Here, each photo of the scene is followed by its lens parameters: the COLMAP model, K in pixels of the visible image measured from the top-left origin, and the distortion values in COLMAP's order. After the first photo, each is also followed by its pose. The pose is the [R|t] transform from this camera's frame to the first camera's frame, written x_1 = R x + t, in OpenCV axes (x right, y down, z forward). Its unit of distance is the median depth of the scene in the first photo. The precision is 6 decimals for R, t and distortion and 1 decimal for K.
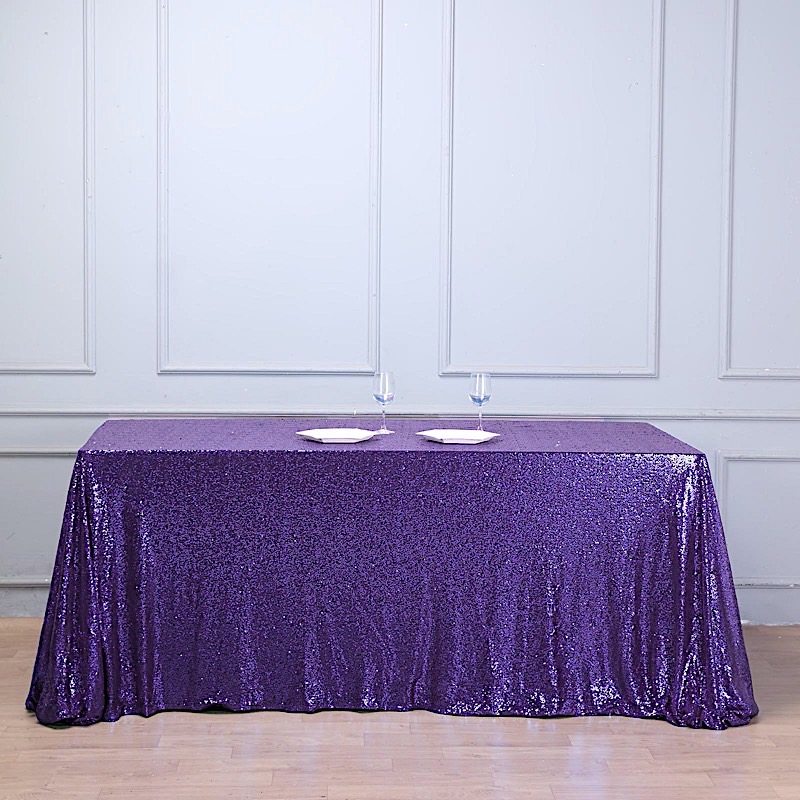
lens RADIAL K [[1537.1, 0, 398.6], [0, 1537.1, 394.1], [0, 0, 1]] dist [0.058829, 0.000000]
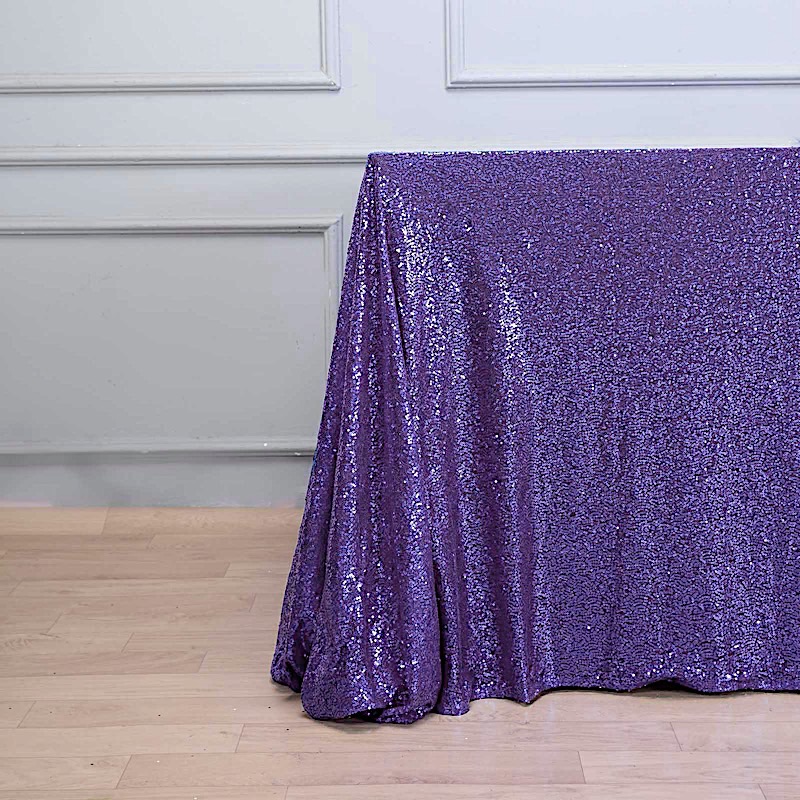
lens RADIAL K [[1537.1, 0, 402.1], [0, 1537.1, 401.6], [0, 0, 1]] dist [0.058829, 0.000000]
pose [[0.997004, -0.010054, -0.076699, -0.162501], [0.014857, 0.997947, 0.062304, 0.084435], [0.075915, -0.063257, 0.995106, 0.522925]]
